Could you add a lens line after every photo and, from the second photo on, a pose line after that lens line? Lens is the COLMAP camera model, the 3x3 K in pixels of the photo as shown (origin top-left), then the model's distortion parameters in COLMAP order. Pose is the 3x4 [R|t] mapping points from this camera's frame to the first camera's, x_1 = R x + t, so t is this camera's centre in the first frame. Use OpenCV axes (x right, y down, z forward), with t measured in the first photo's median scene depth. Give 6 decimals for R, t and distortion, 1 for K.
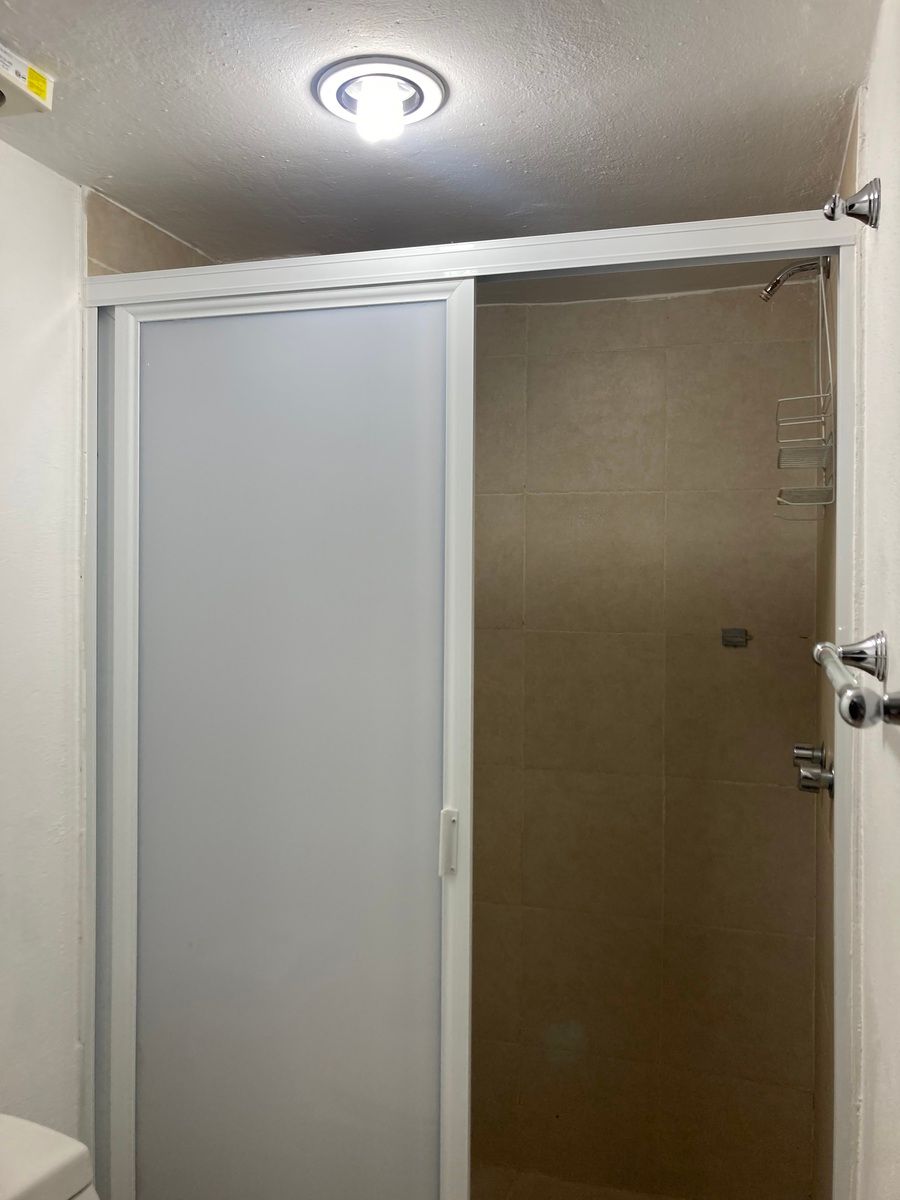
lens RADIAL K [[1000.3, 0, 453.7], [0, 1000.3, 553.4], [0, 0, 1]] dist [0.017622, -0.030283]
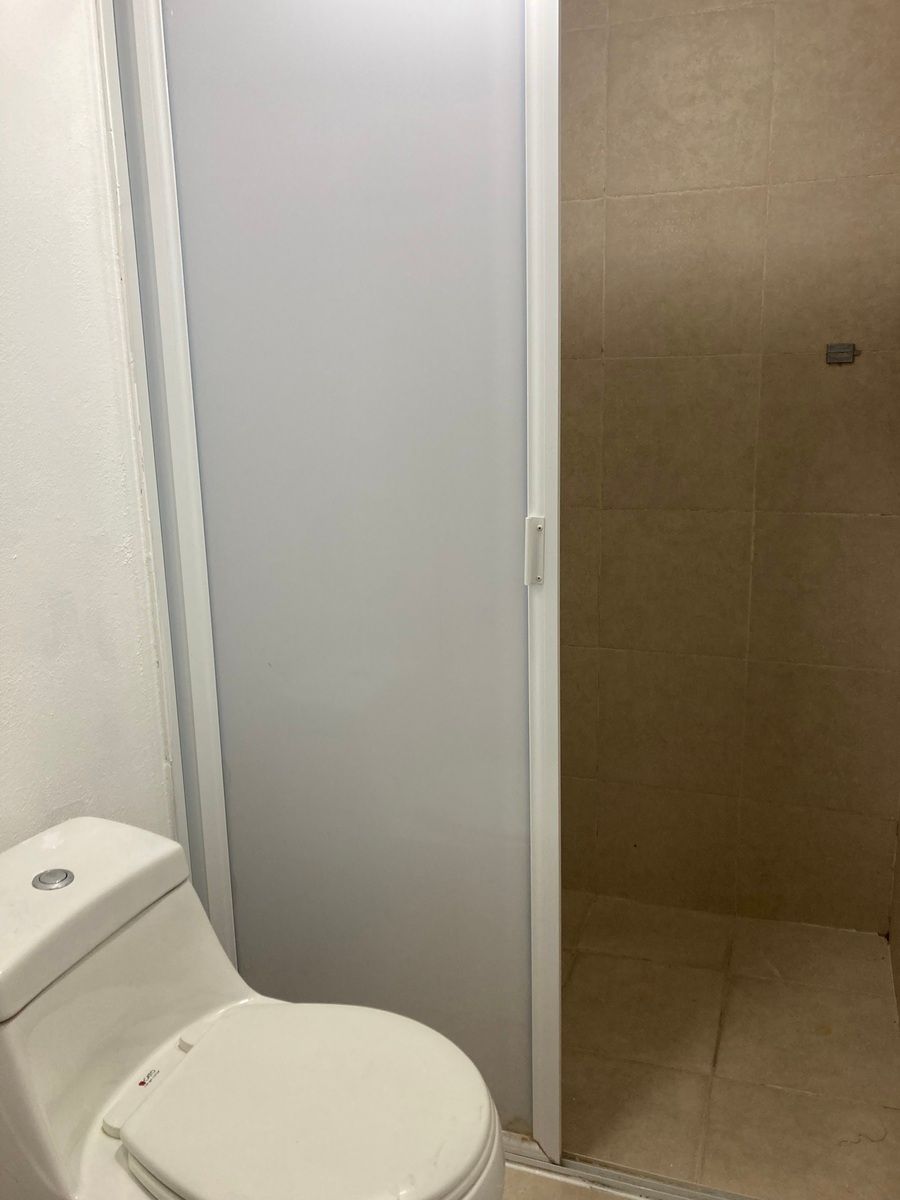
lens RADIAL K [[1000.3, 0, 436.2], [0, 1000.3, 576.0], [0, 0, 1]] dist [0.017622, -0.030283]
pose [[0.997137, -0.018989, -0.073188, -0.026197], [0.034187, 0.976586, 0.212393, 0.101585], [0.067441, -0.214287, 0.974440, 0.076976]]
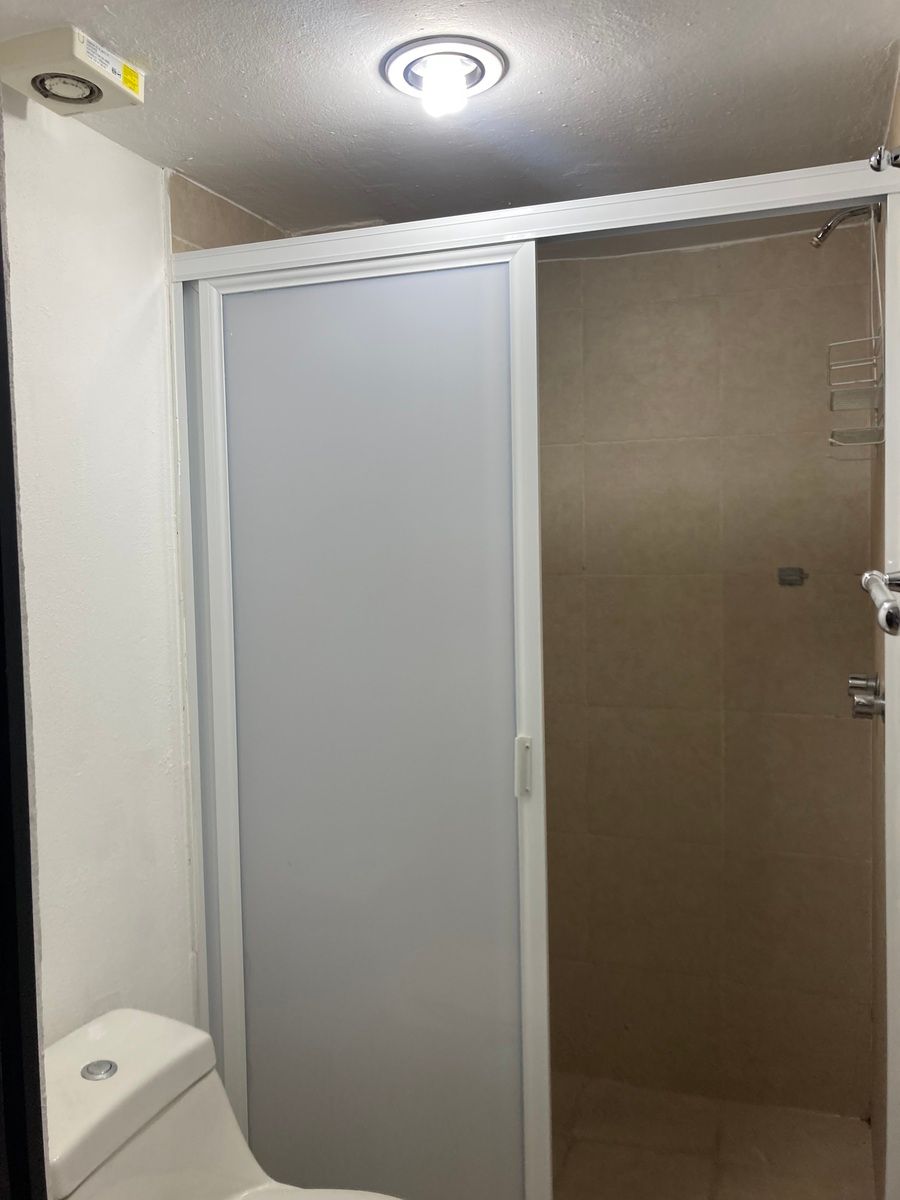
lens RADIAL K [[1000.3, 0, 447.6], [0, 1000.3, 559.2], [0, 0, 1]] dist [0.017622, -0.030283]
pose [[0.997948, -0.025747, -0.058620, -0.015715], [0.028706, 0.998326, 0.050212, 0.005506], [0.057229, -0.051792, 0.997017, -0.068973]]
